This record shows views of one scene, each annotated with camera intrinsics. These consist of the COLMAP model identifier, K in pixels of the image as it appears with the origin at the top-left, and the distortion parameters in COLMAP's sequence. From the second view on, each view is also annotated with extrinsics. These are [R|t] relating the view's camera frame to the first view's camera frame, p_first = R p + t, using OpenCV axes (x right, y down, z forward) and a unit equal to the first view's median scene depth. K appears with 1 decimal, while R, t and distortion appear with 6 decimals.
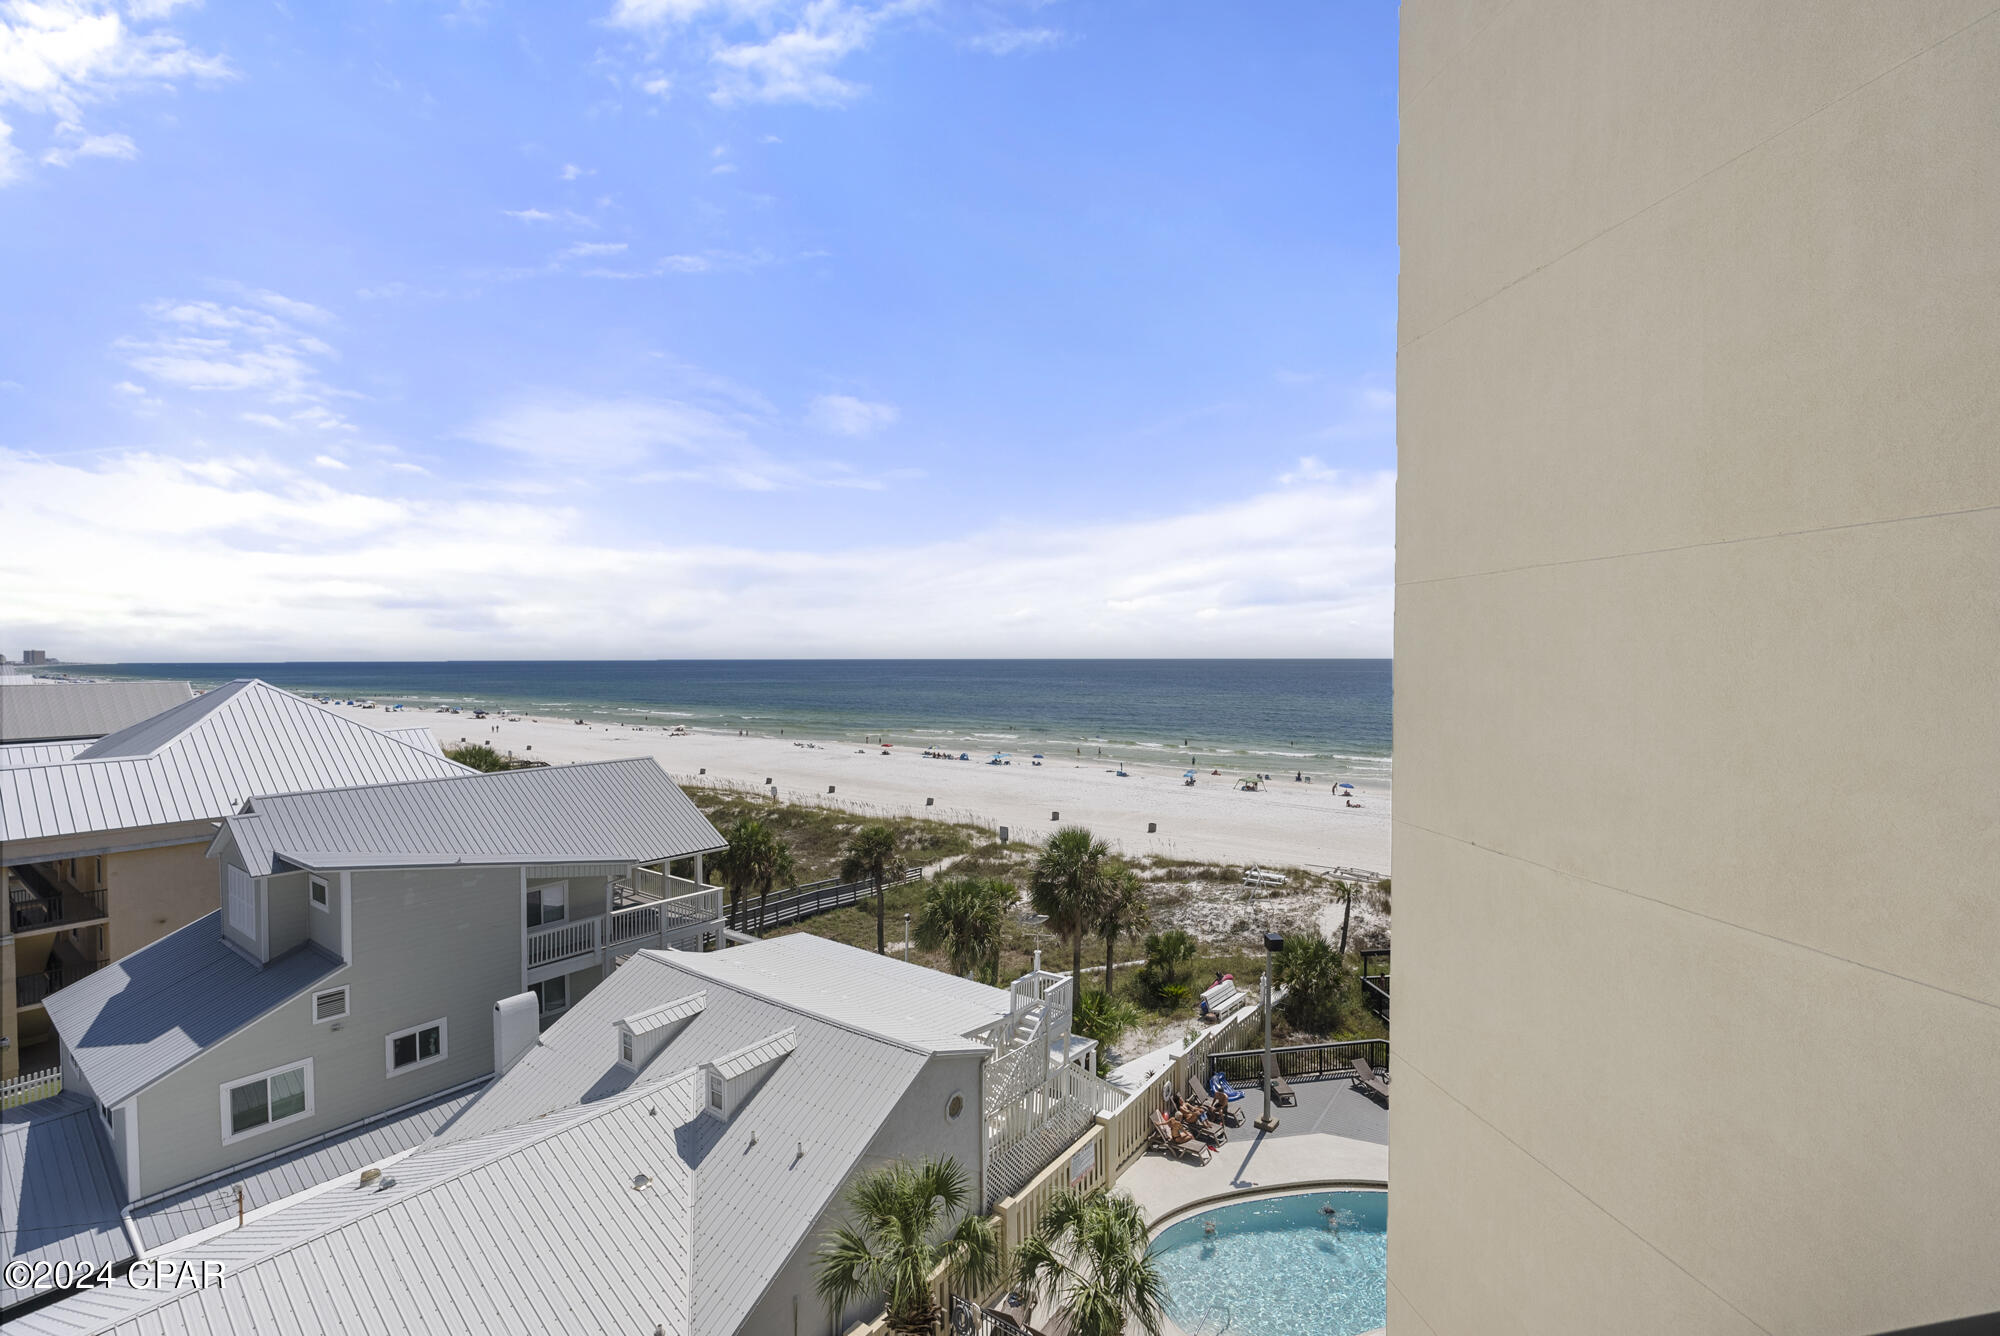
lens RADIAL K [[892.5, 0, 1000.0], [0, 892.5, 668.0], [0, 0, 1]] dist [0.000678, 0.000338]
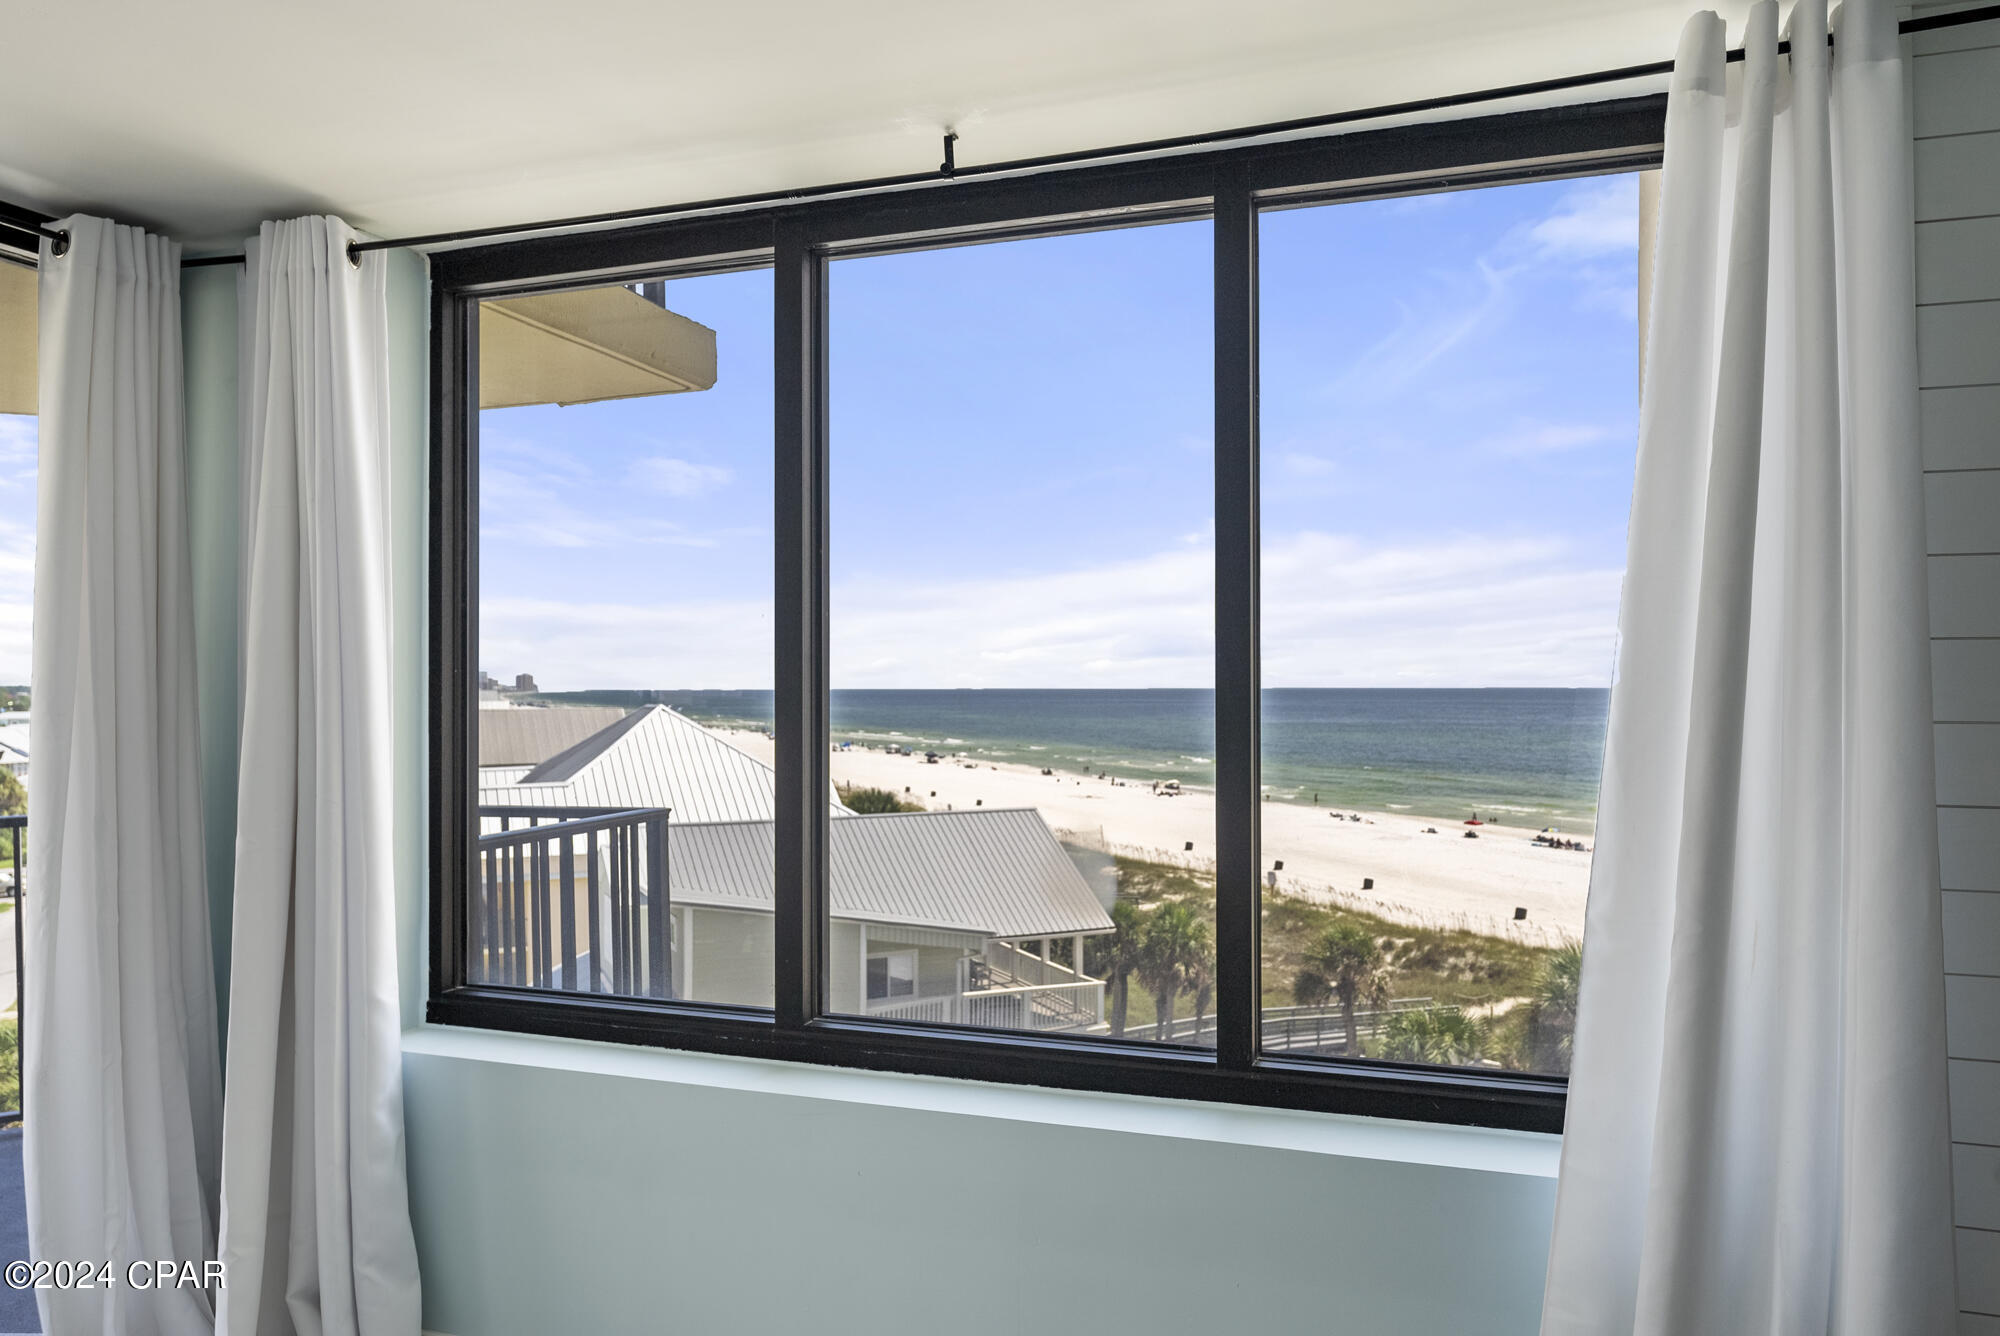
lens RADIAL K [[1394.9, 0, 1000.0], [0, 1394.9, 668.0], [0, 0, 1]] dist [-0.001061, 0.000079]
pose [[0.876411, -0.003963, -0.481548, 0.105323], [-0.007795, 0.999718, -0.022414, 0.003956], [0.481501, 0.023398, 0.876133, -0.048637]]
